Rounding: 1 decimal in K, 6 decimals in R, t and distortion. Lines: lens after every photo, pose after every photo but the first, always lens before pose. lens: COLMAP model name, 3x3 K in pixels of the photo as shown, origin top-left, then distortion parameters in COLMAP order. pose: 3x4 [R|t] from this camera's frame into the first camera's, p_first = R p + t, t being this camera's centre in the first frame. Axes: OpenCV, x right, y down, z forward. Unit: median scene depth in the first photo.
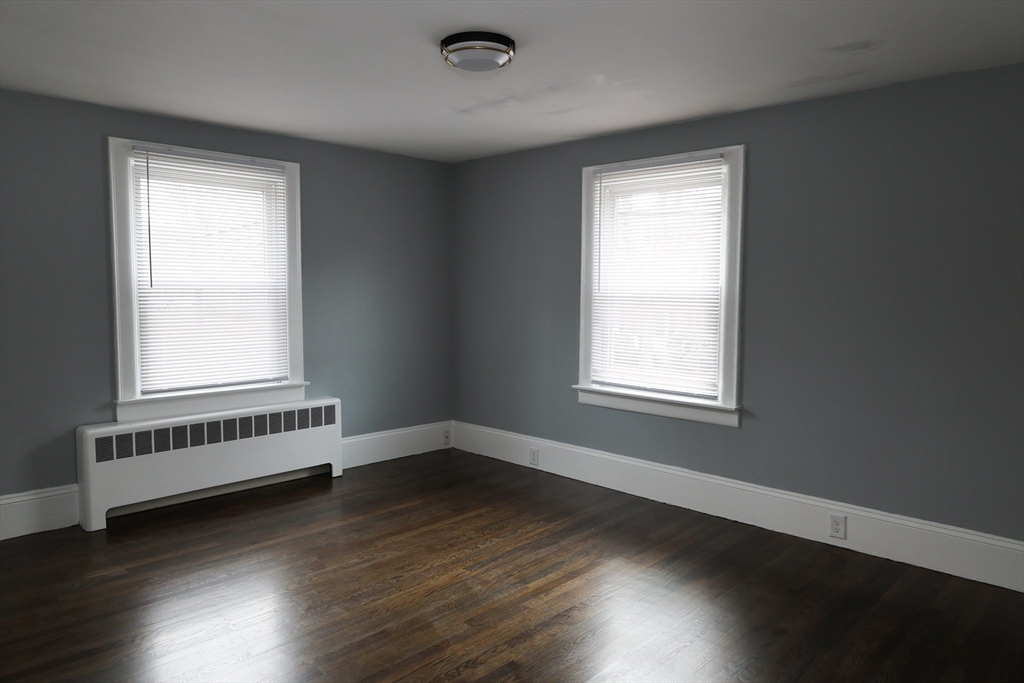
lens RADIAL K [[703.4, 0, 510.1], [0, 703.4, 335.6], [0, 0, 1]] dist [-0.003582, 0.003779]
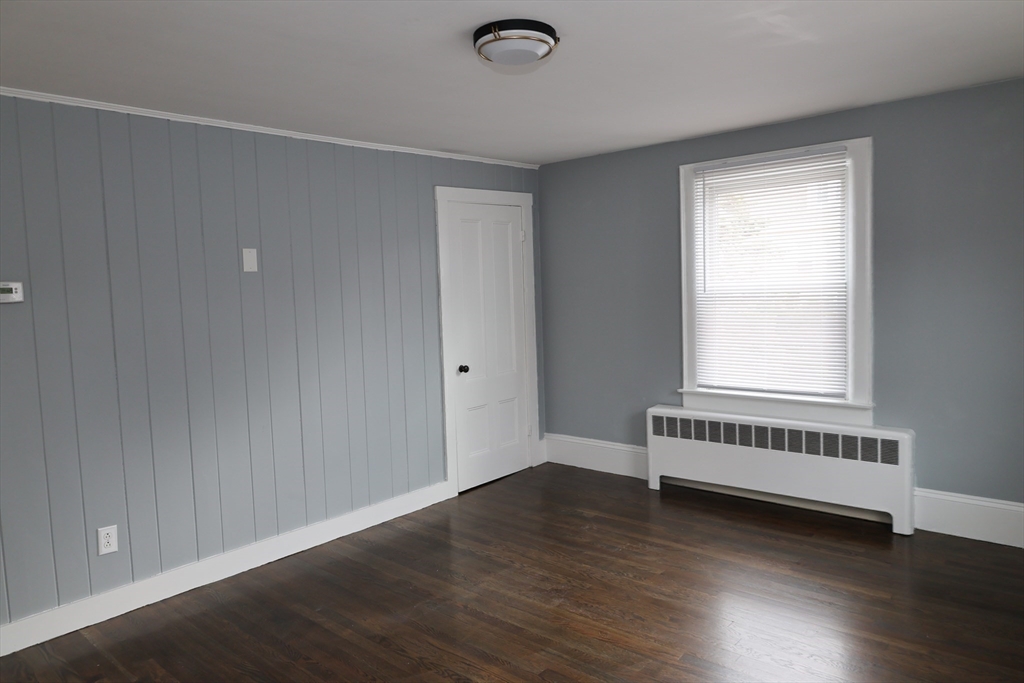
lens RADIAL K [[692.3, 0, 511.6], [0, 692.3, 338.2], [0, 0, 1]] dist [-0.004460, -0.004385]
pose [[0.056242, 0.061880, -0.996498, 0.599362], [-0.043827, 0.997268, 0.059455, -0.050594], [0.997455, 0.040330, 0.058801, 0.670496]]
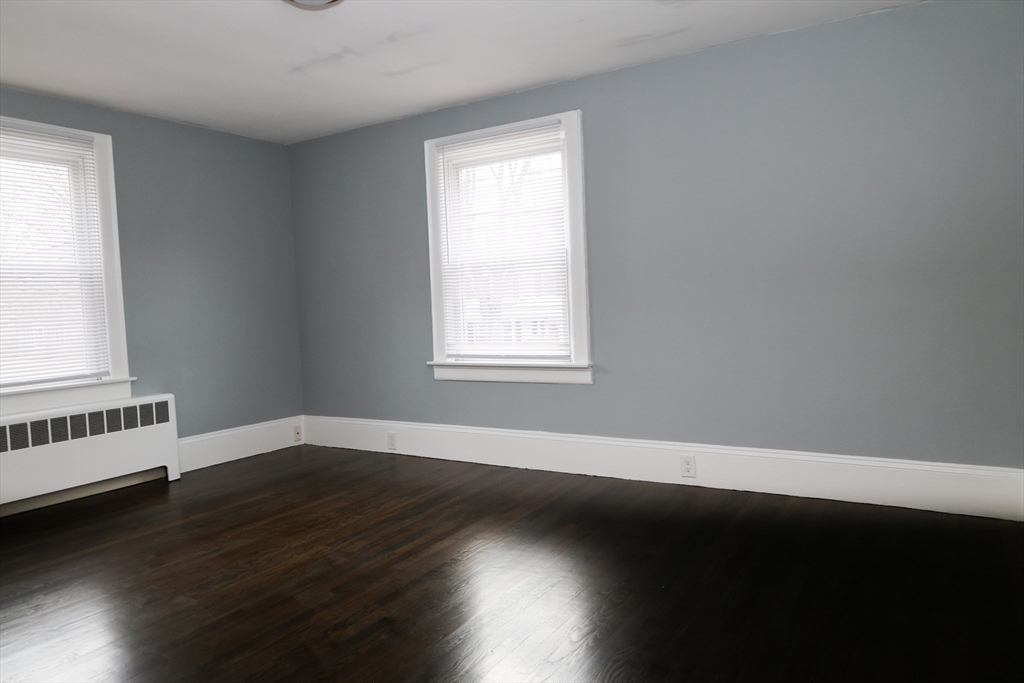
lens RADIAL K [[703.4, 0, 510.1], [0, 703.4, 335.6], [0, 0, 1]] dist [-0.003582, 0.003779]
pose [[0.975134, -0.057701, 0.213971, -0.008581], [0.064071, 0.997681, -0.022948, 0.080216], [-0.212151, 0.036087, 0.976570, 0.019176]]
